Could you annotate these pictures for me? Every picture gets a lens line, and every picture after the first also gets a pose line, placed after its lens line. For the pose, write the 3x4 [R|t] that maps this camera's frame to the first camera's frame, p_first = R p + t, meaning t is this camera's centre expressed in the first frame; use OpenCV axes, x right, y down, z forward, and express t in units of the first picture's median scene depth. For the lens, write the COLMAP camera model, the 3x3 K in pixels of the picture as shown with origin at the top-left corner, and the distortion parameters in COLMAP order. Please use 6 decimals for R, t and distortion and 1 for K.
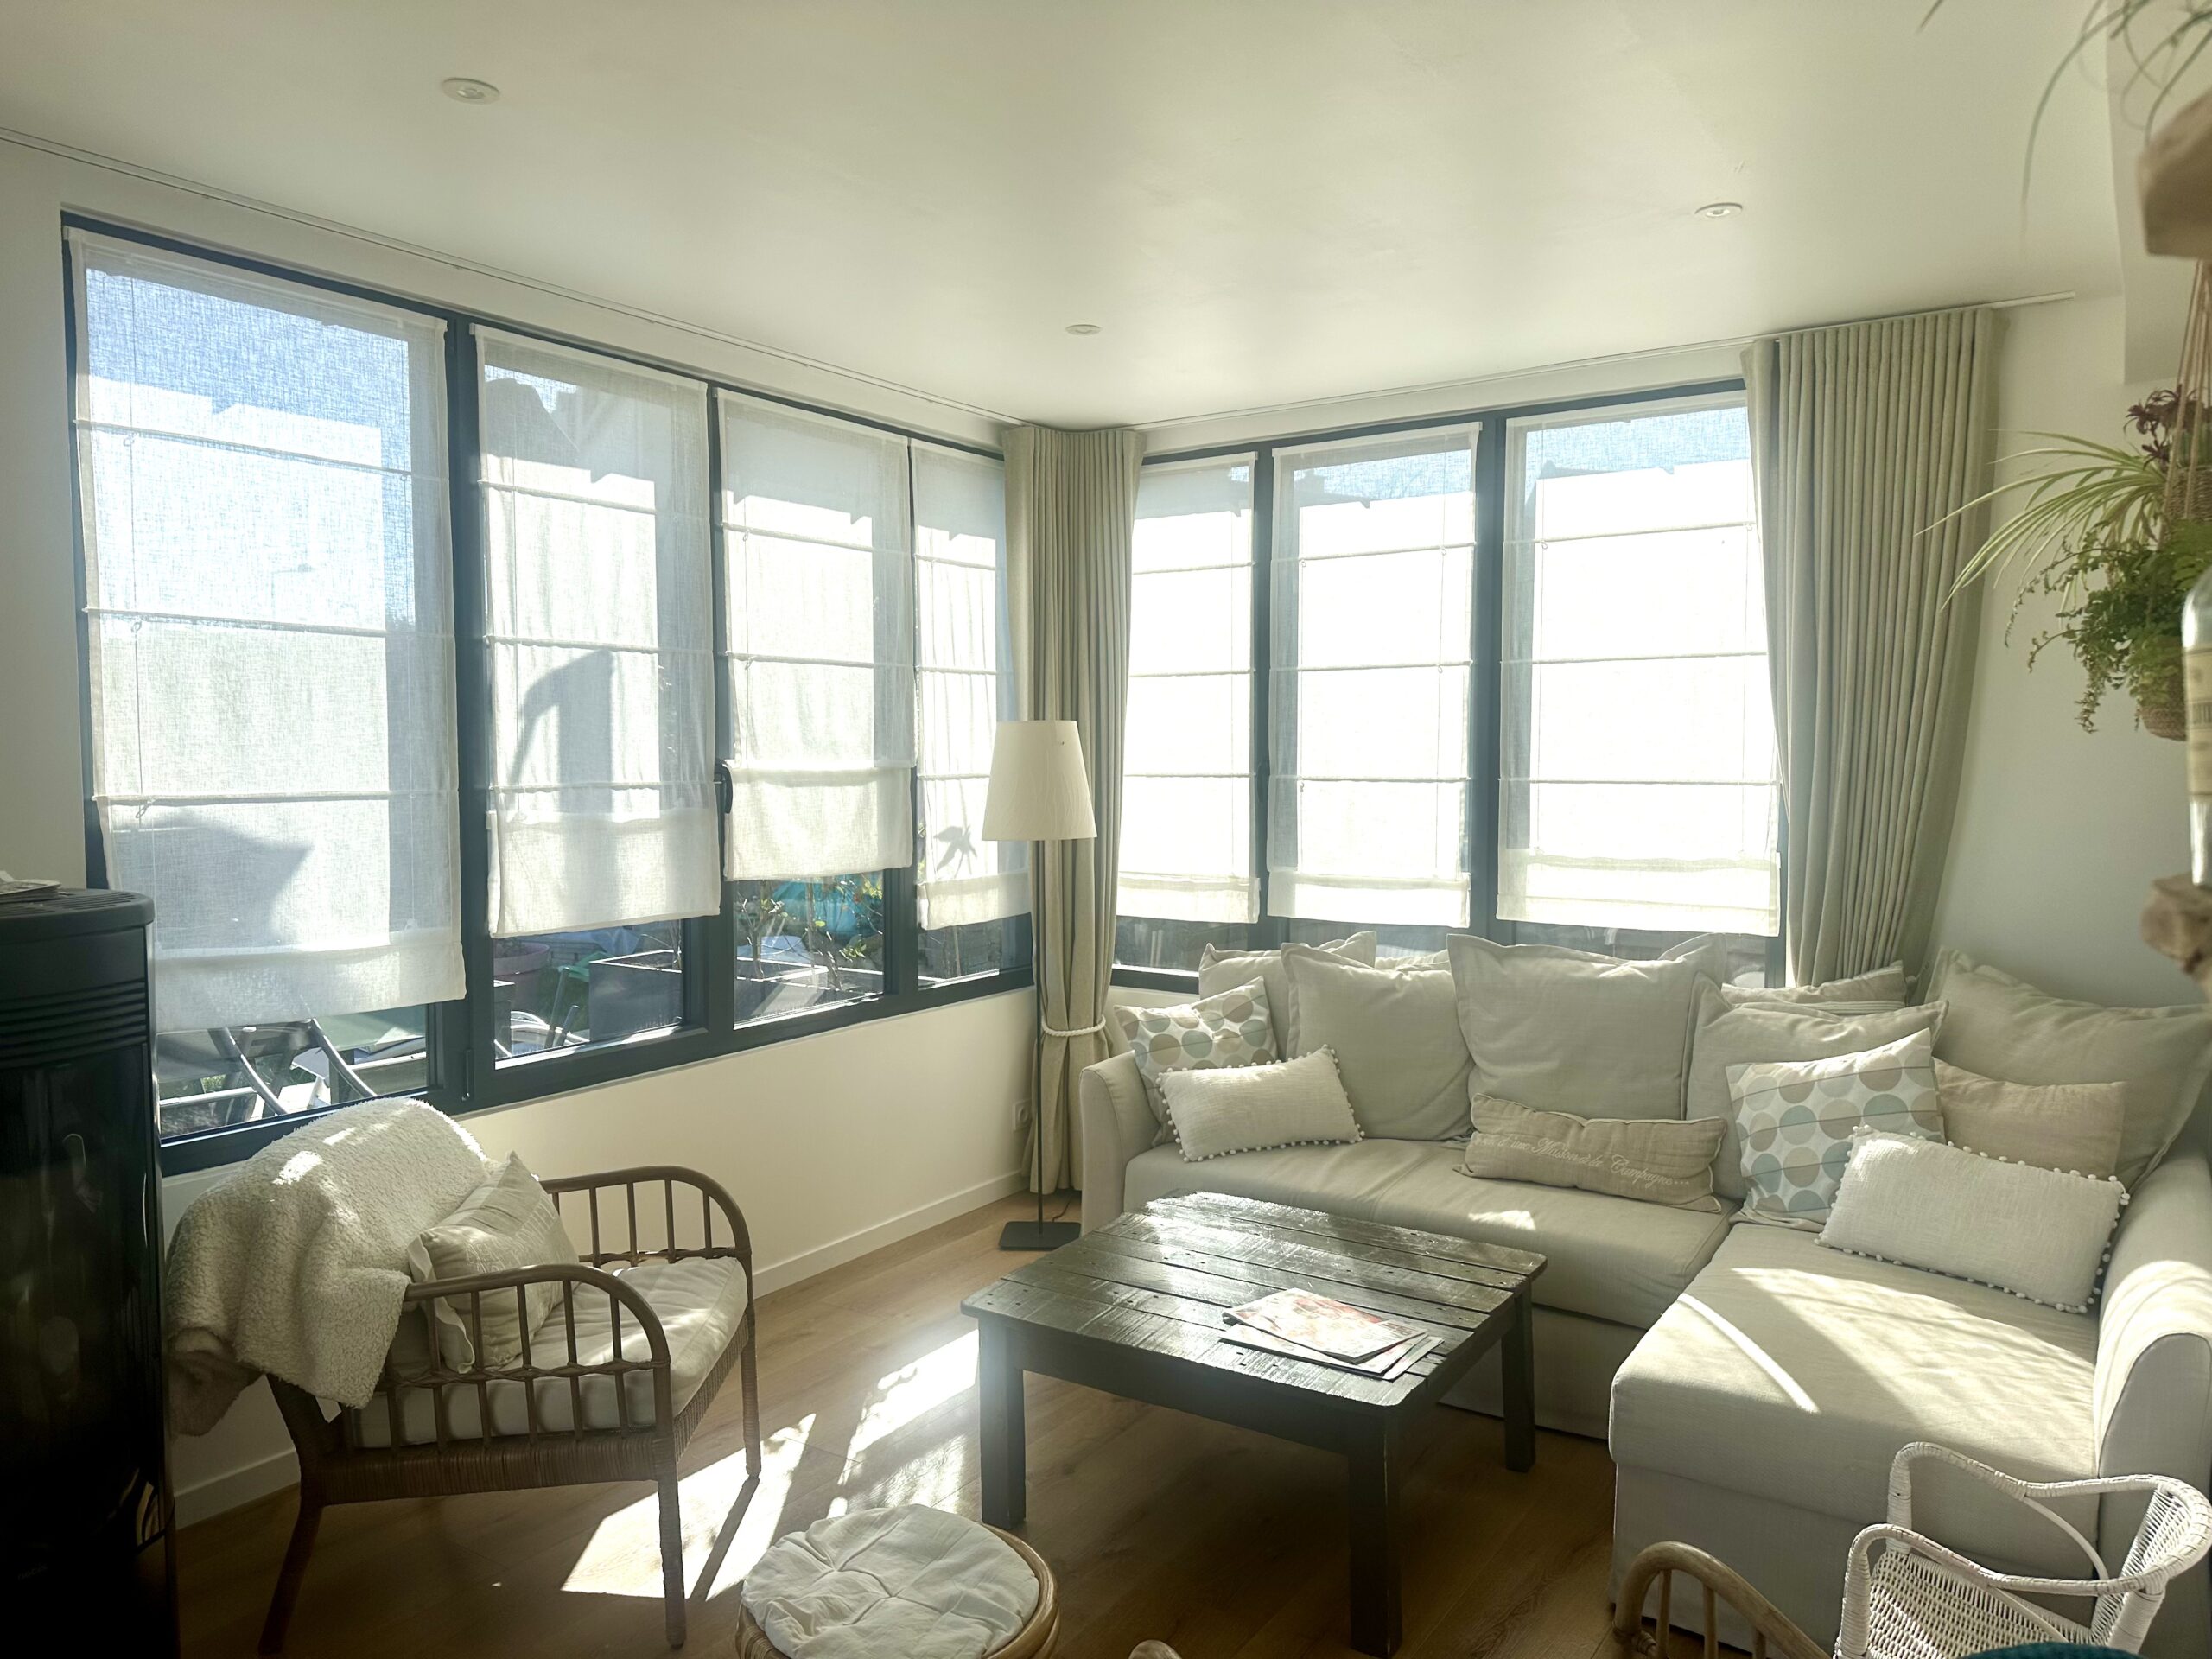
lens RADIAL K [[1525.6, 0, 1106.0], [0, 1525.6, 829.5], [0, 0, 1]] dist [0.001376, 0.001004]
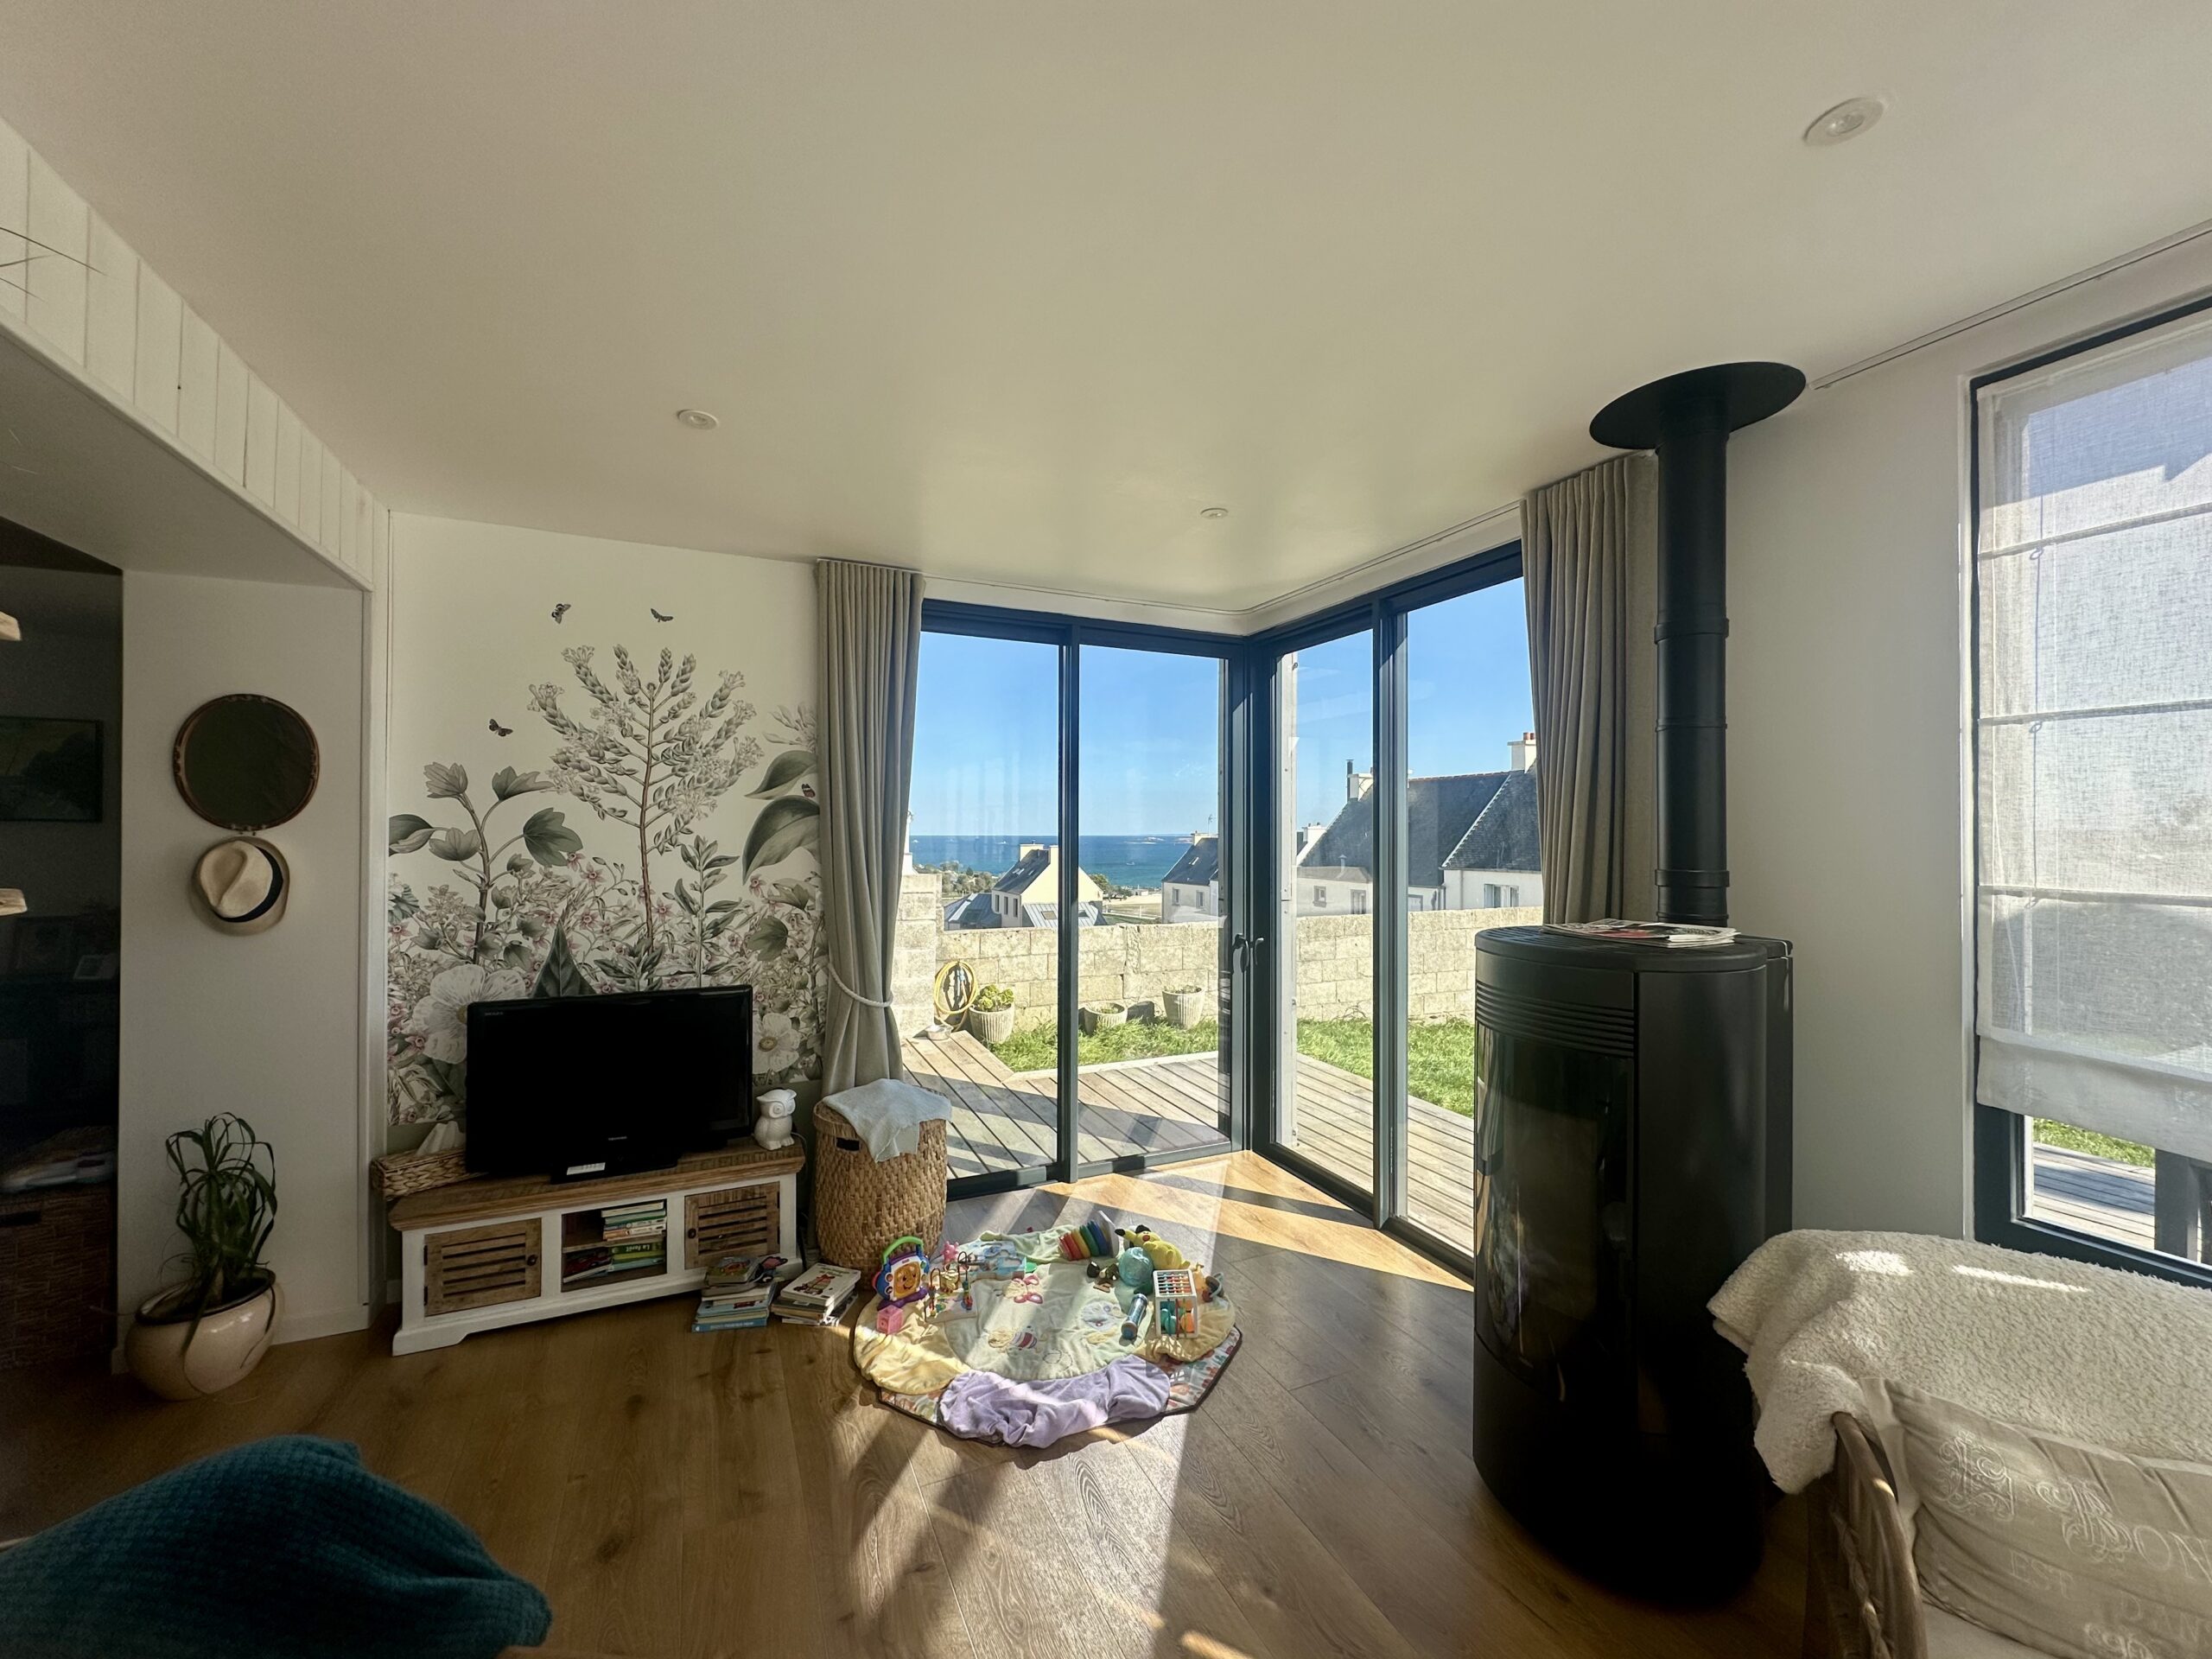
lens RADIAL K [[877.4, 0, 1106.0], [0, 877.4, 829.5], [0, 0, 1]] dist [0.001415, 0.000085]
pose [[-0.528692, 0.004534, -0.848802, 0.226754], [-0.053474, 0.997821, 0.038637, -0.053449], [0.847128, 0.065816, -0.527297, 0.798434]]
